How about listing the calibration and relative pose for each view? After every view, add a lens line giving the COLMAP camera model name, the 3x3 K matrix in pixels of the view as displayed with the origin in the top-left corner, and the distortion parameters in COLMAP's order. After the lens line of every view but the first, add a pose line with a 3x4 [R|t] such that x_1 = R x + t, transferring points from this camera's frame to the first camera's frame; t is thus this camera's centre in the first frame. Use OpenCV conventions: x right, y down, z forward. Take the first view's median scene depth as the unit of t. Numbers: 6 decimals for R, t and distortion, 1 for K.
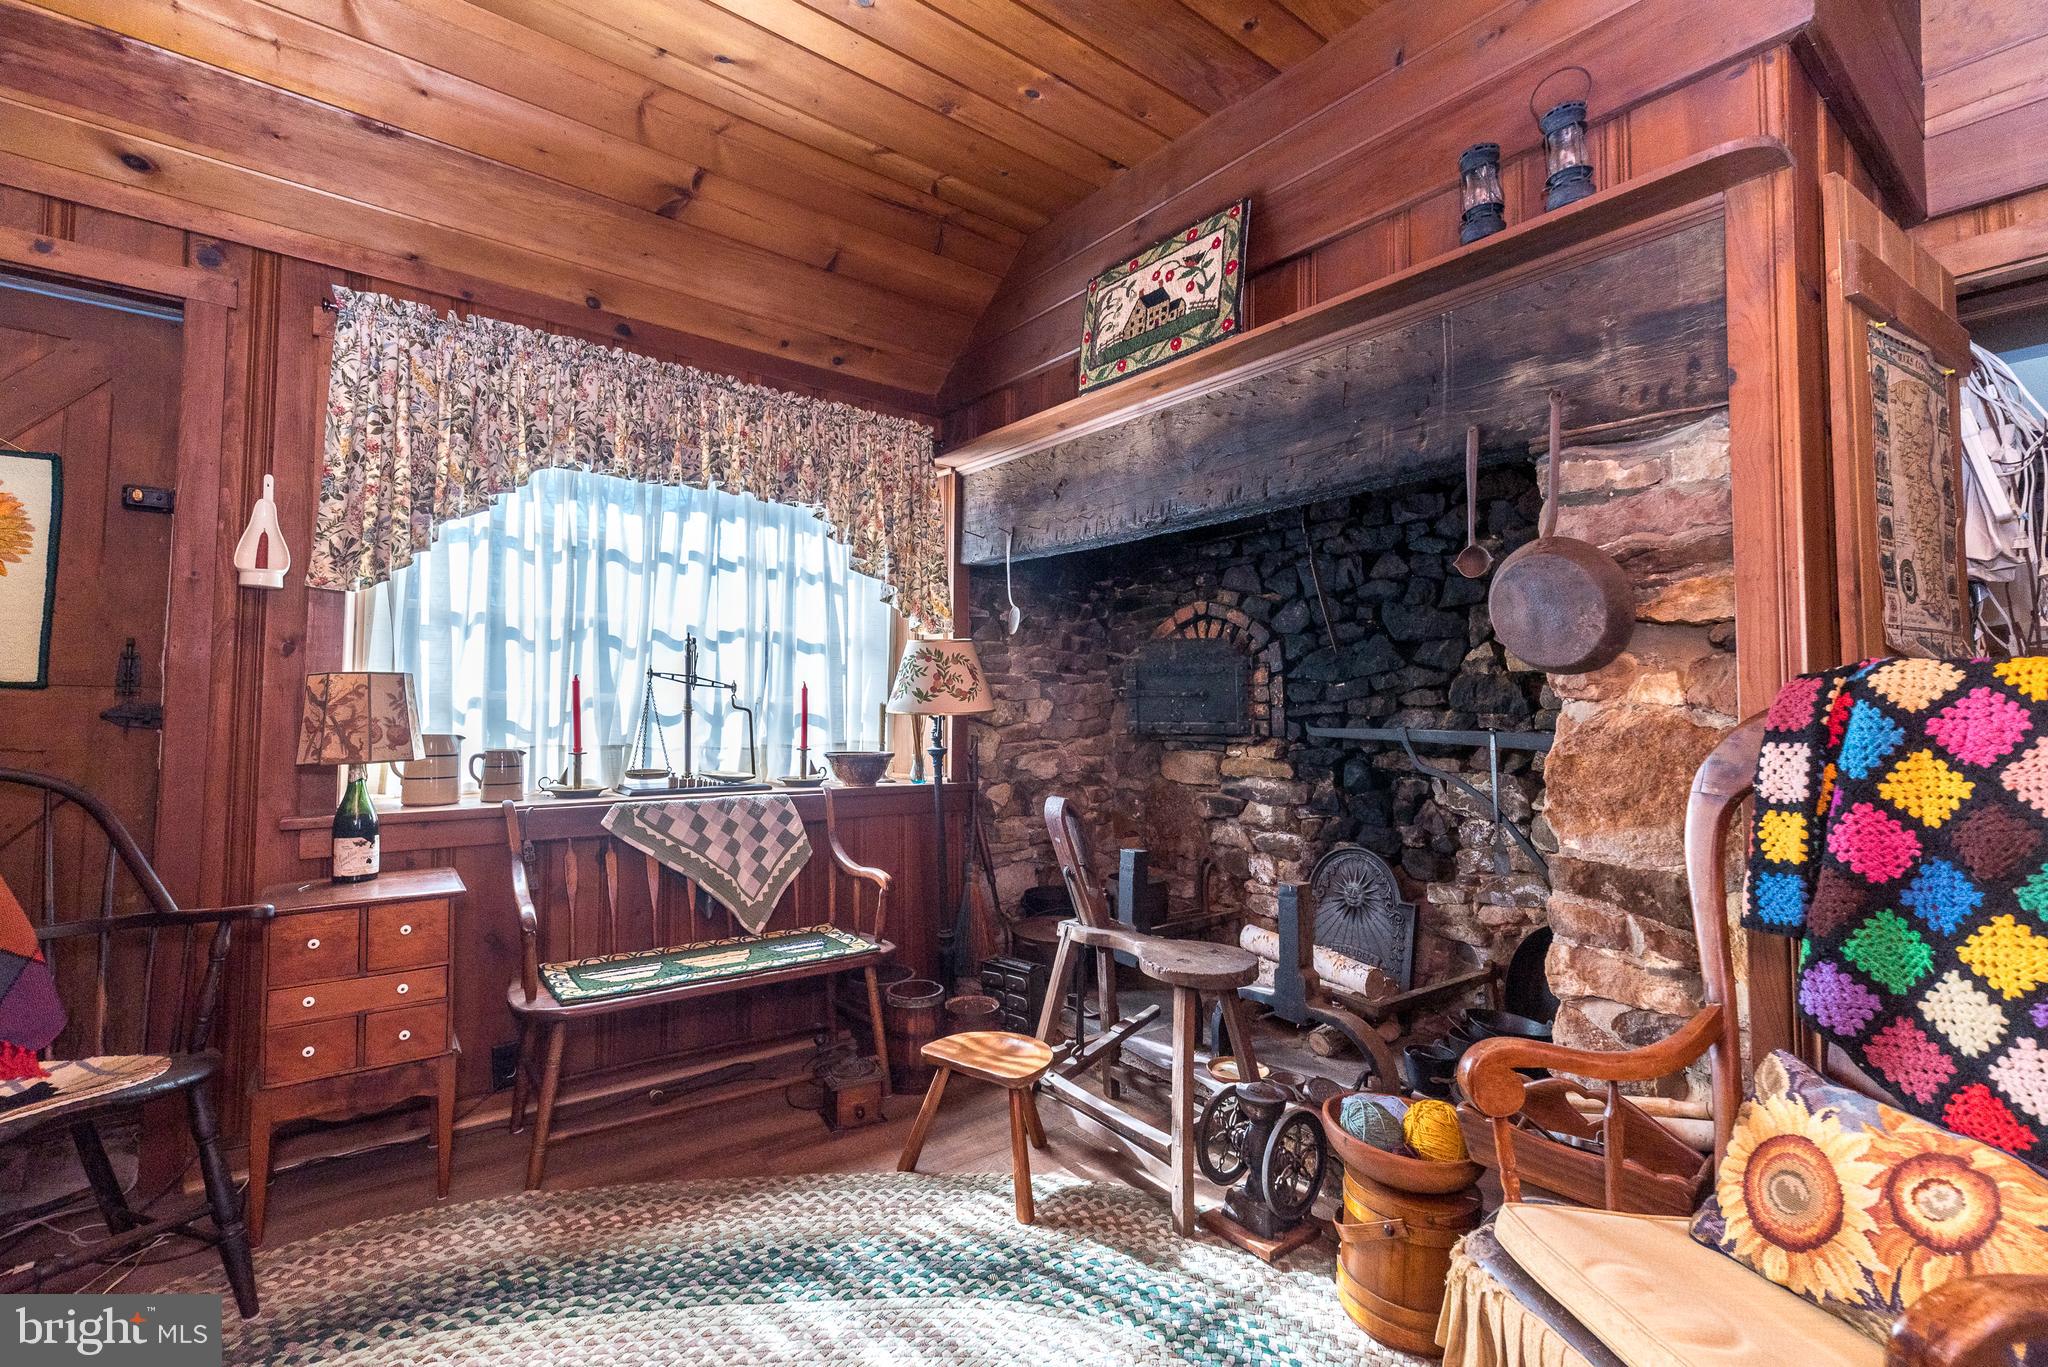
lens RADIAL K [[896.6, 0, 1026.9], [0, 896.6, 643.4], [0, 0, 1]] dist [0.008569, -0.002395]
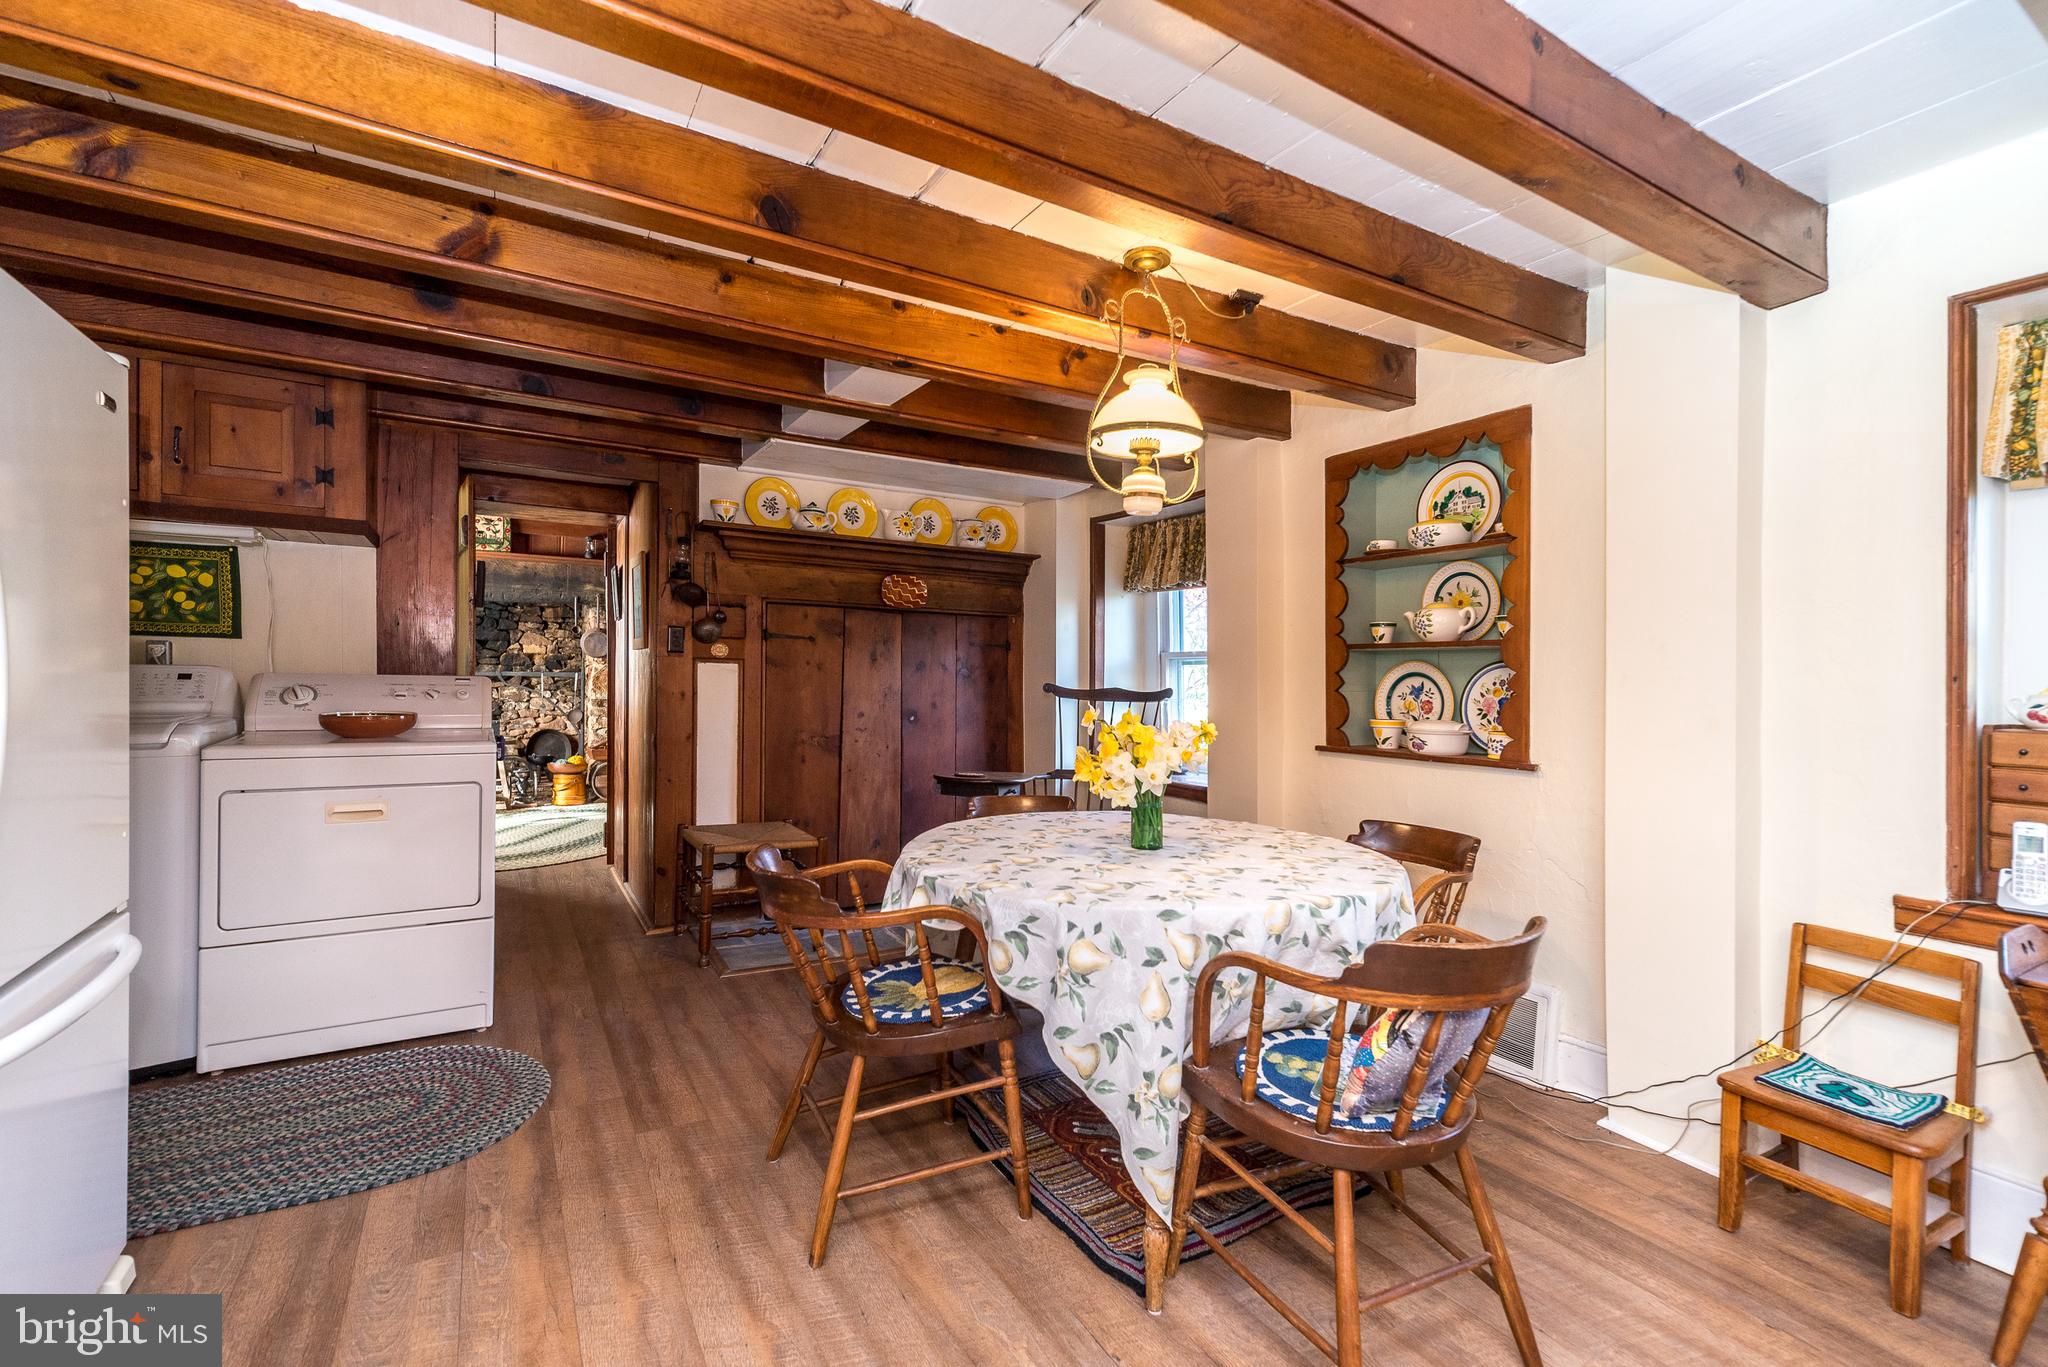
lens RADIAL K [[896.6, 0, 1042.7], [0, 896.6, 681.8], [0, 0, 1]] dist [0.008569, -0.002395]
pose [[0.098126, -0.021177, 0.994949, -2.577246], [-0.072653, 0.996953, 0.028386, -0.094155], [-0.992518, -0.075072, 0.096289, -1.168421]]
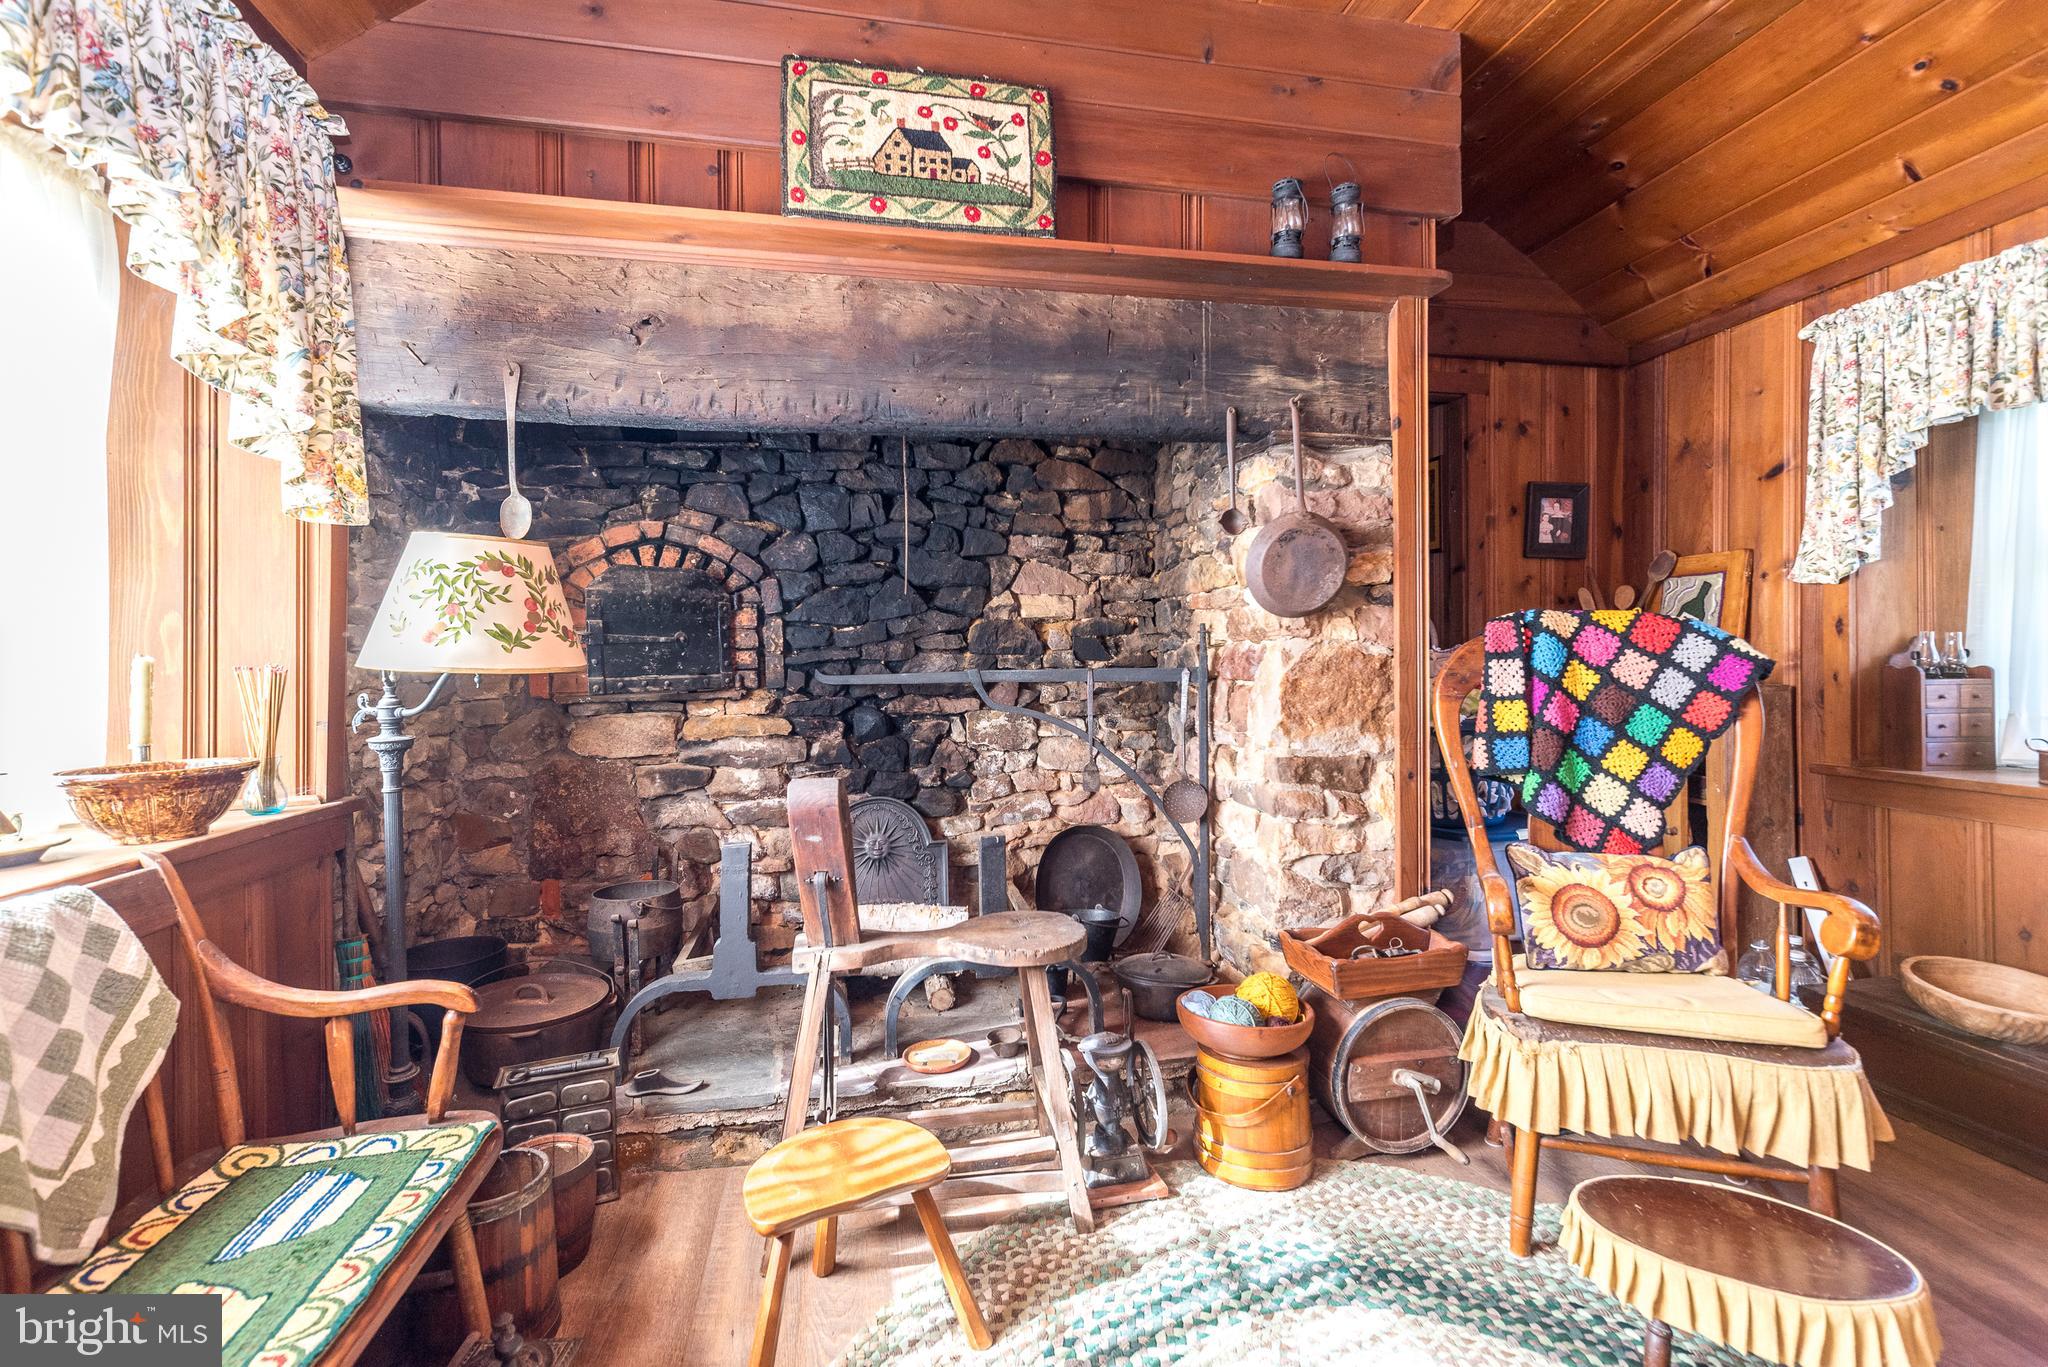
lens RADIAL K [[896.6, 0, 1019.5], [0, 896.6, 634.0], [0, 0, 1]] dist [0.008569, -0.002395]
pose [[0.448450, 0.006114, 0.893787, -0.525329], [-0.041905, 0.999021, 0.014192, 0.039676], [-0.892825, -0.043819, 0.448267, 0.539729]]
